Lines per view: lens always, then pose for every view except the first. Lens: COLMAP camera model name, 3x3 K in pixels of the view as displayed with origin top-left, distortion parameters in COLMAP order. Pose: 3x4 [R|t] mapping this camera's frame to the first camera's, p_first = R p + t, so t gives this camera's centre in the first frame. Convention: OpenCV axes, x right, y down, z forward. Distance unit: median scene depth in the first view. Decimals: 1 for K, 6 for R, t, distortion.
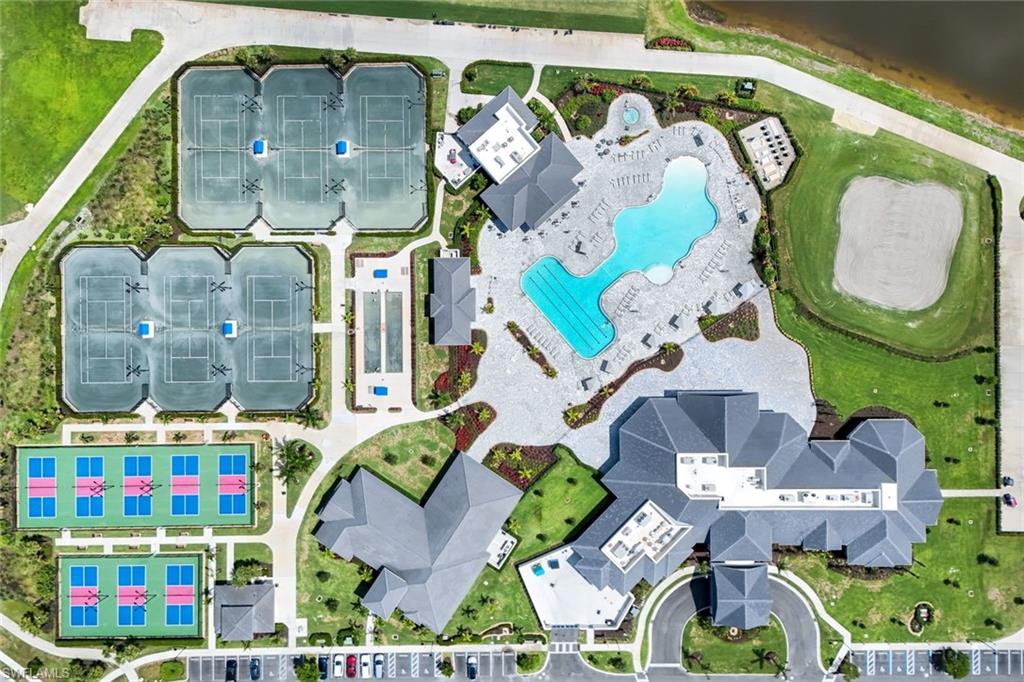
lens RADIAL K [[753.9, 0, 513.7], [0, 753.9, 339.3], [0, 0, 1]] dist [0.051626, -0.004463]
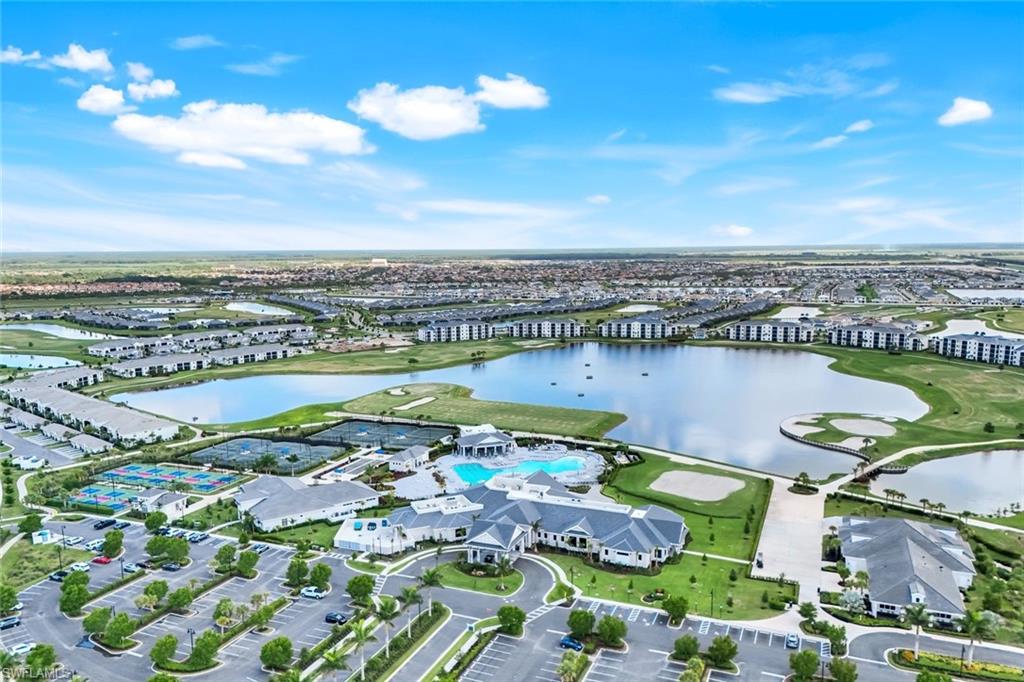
lens RADIAL K [[753.9, 0, 513.7], [0, 753.9, 339.3], [0, 0, 1]] dist [0.051626, -0.004463]
pose [[0.922122, 0.031663, -0.385601, 0.728445], [-0.386645, 0.111490, -0.915465, 1.292774], [0.014005, 0.993261, 0.115050, 0.556483]]
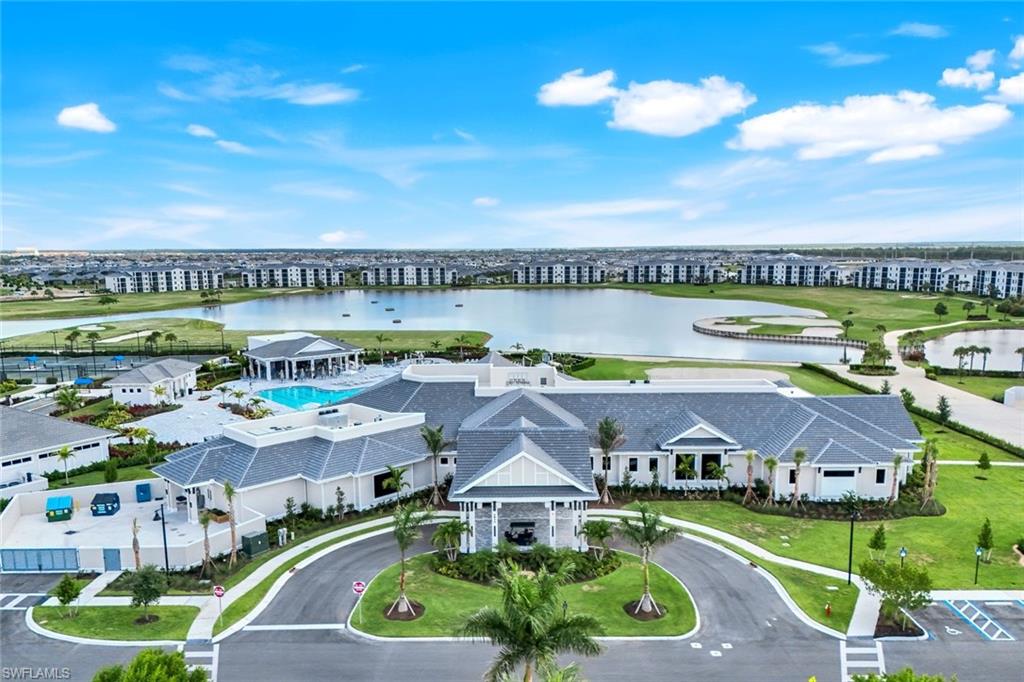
lens RADIAL K [[753.9, 0, 513.7], [0, 753.9, 339.3], [0, 0, 1]] dist [0.051626, -0.004463]
pose [[0.999933, -0.009698, -0.006378, 0.286338], [-0.005216, 0.115423, -0.993303, 0.708623], [0.010370, 0.993269, 0.115365, 0.855496]]
